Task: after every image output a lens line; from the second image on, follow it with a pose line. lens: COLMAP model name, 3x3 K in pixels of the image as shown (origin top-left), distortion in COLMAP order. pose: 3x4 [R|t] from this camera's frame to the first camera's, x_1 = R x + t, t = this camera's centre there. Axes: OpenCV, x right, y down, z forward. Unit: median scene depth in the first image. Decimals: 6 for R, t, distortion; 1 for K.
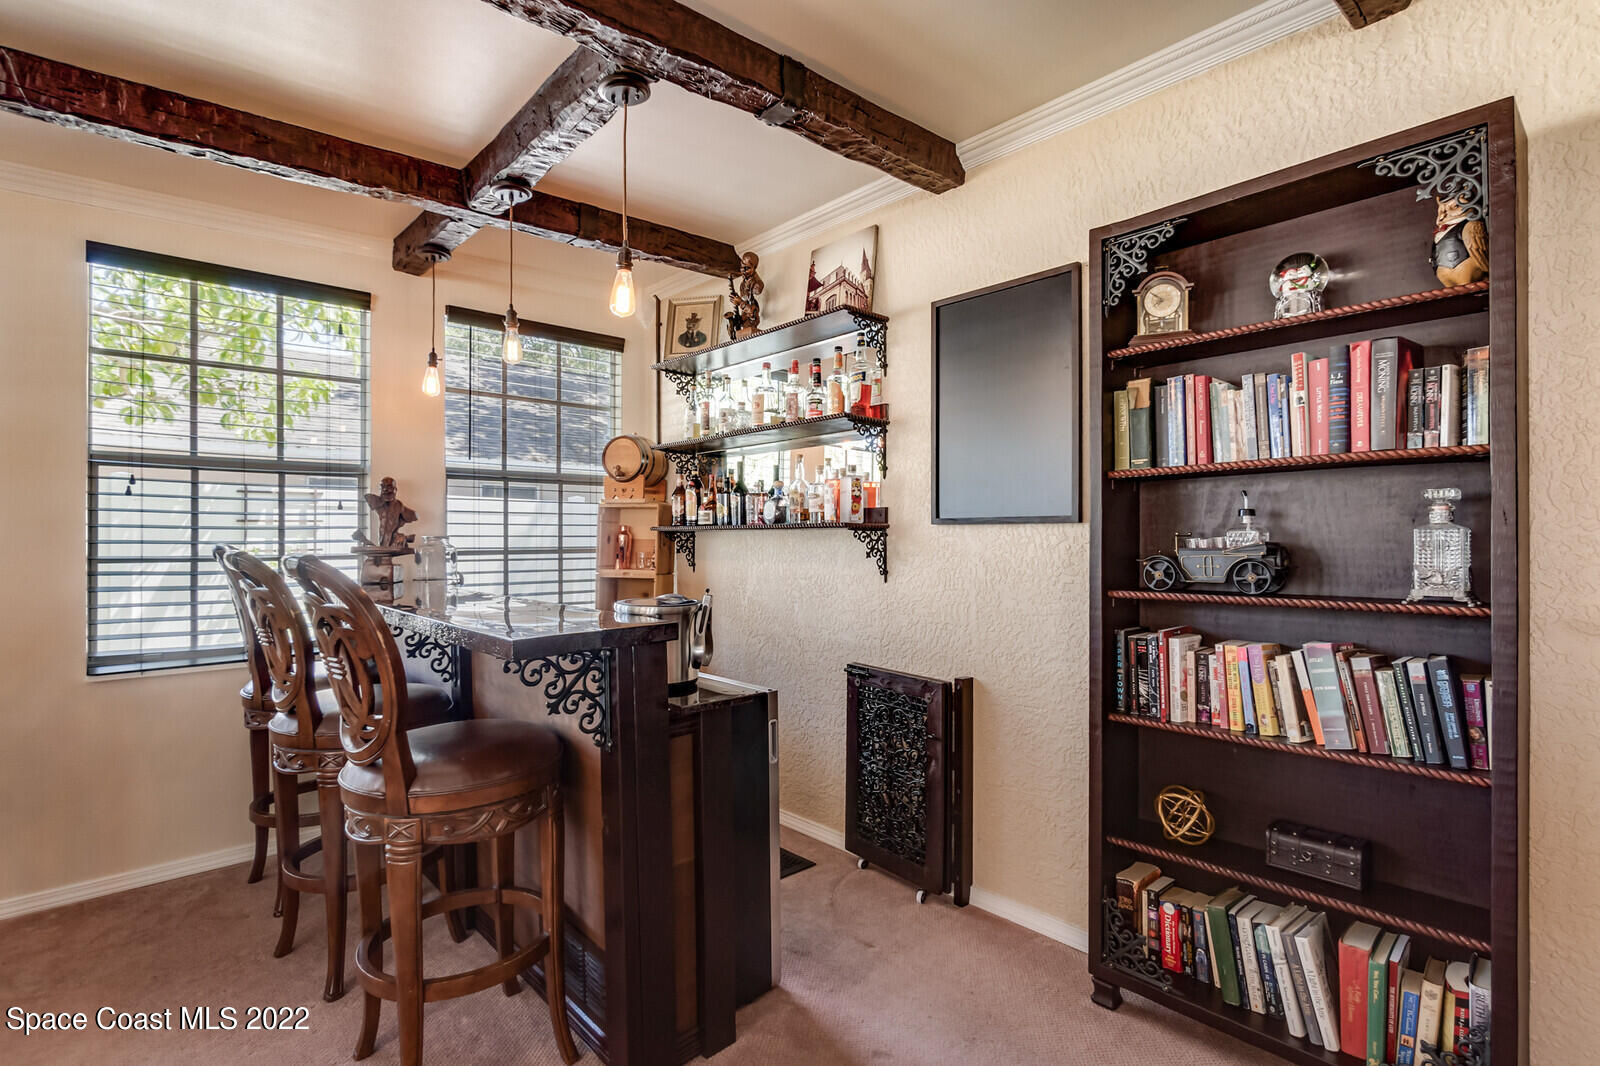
lens RADIAL K [[767.9, 0, 801.6], [0, 767.9, 534.9], [0, 0, 1]] dist [-0.003981, -0.000647]
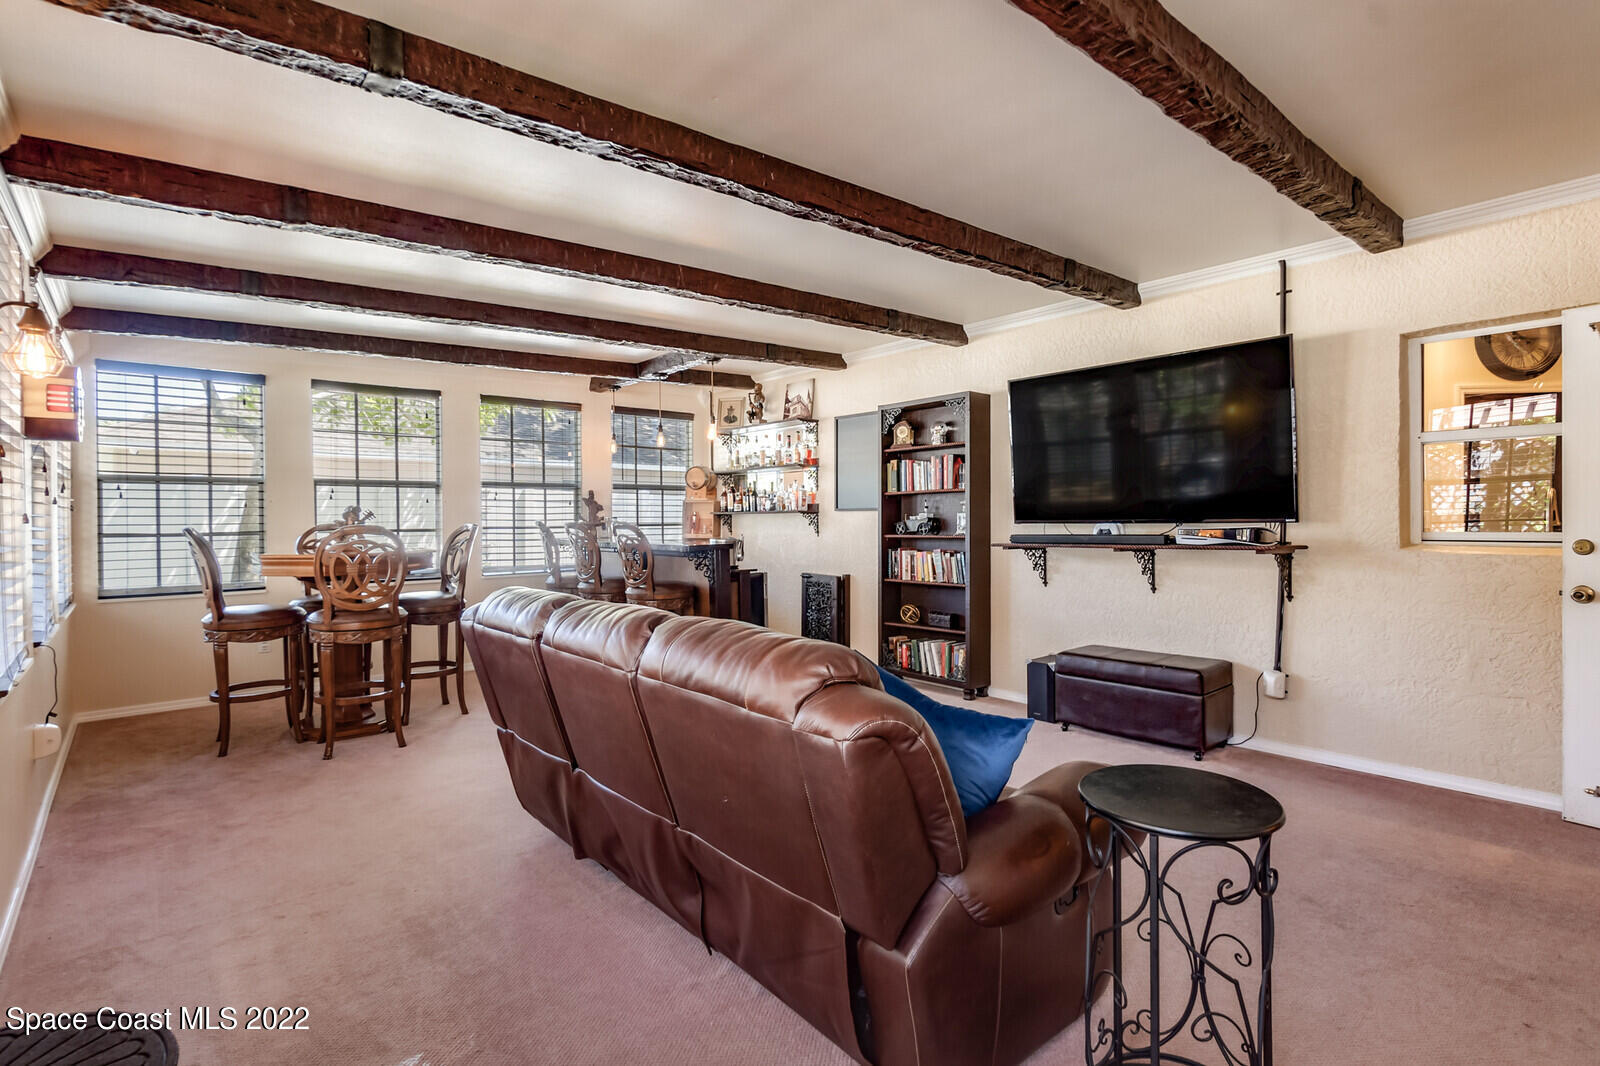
lens RADIAL K [[767.9, 0, 814.0], [0, 767.9, 522.0], [0, 0, 1]] dist [-0.003981, -0.000647]
pose [[0.999953, -0.003941, -0.008835, 0.163751], [0.003995, 0.999974, 0.006081, 0.006429], [0.008810, -0.006116, 0.999942, -1.773333]]
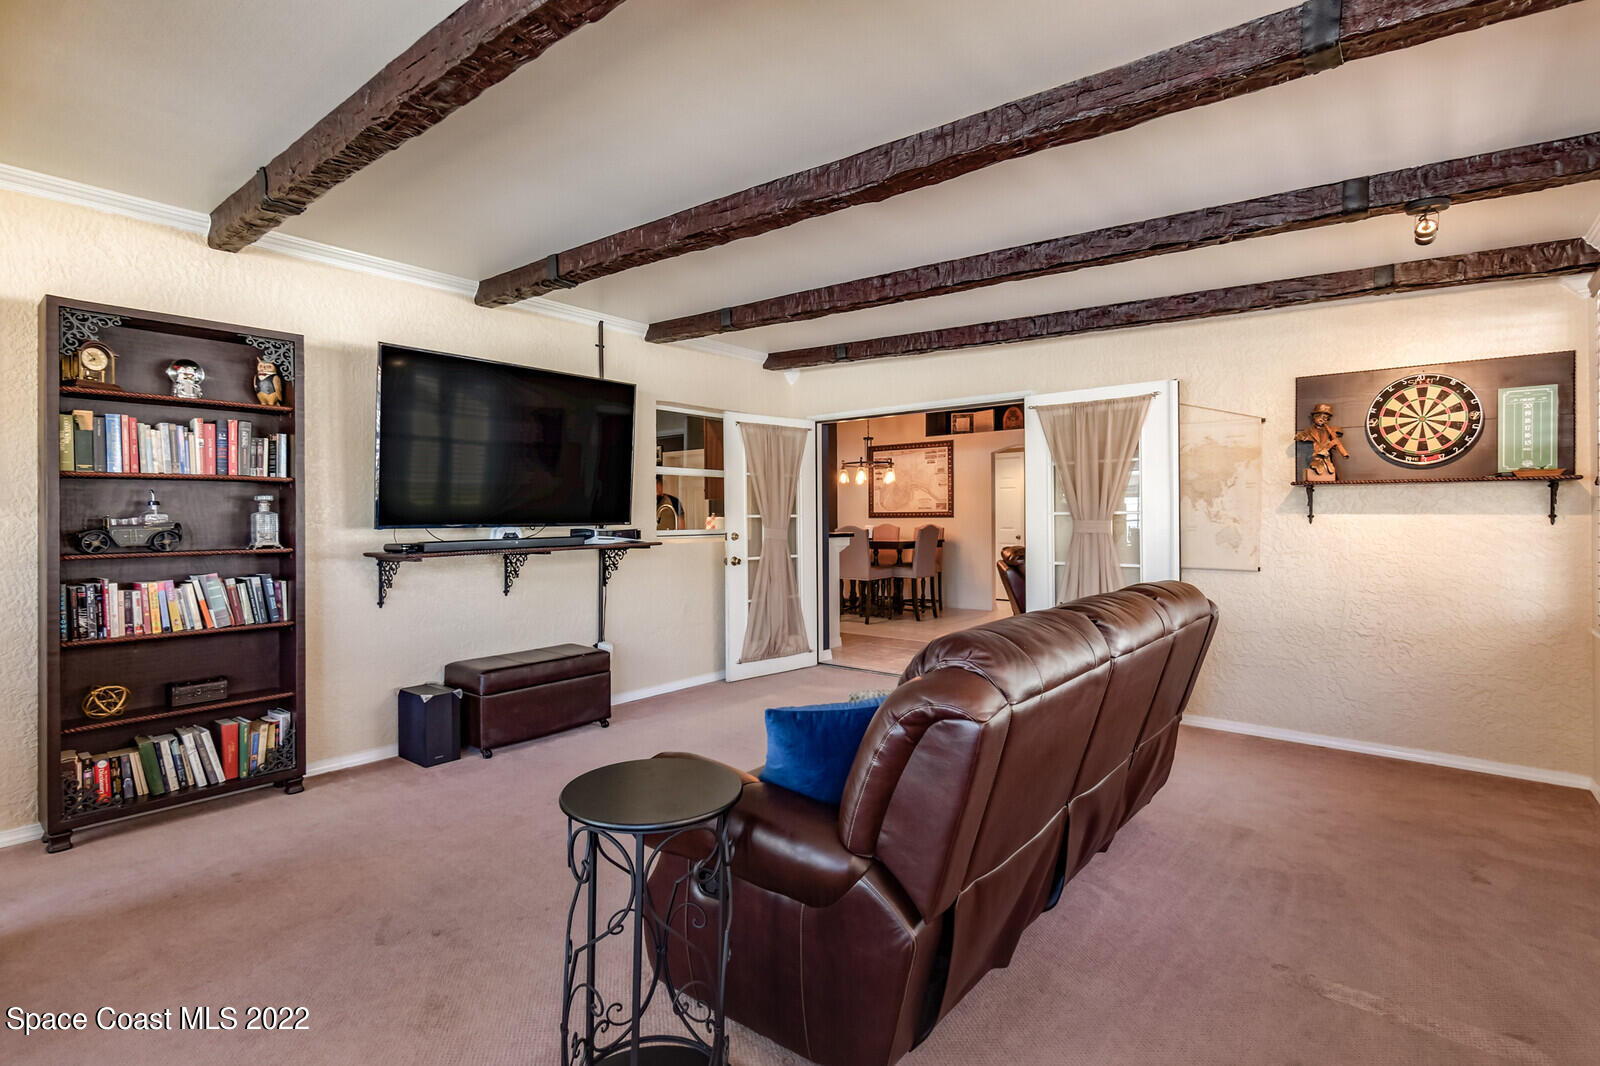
lens RADIAL K [[767.9, 0, 810.3], [0, 767.9, 525.4], [0, 0, 1]] dist [-0.003981, -0.000647]
pose [[-0.172571, -0.005027, 0.984984, -1.191543], [0.000852, 0.999986, 0.005253, 0.010777], [-0.984997, 0.001745, -0.172565, -0.109150]]
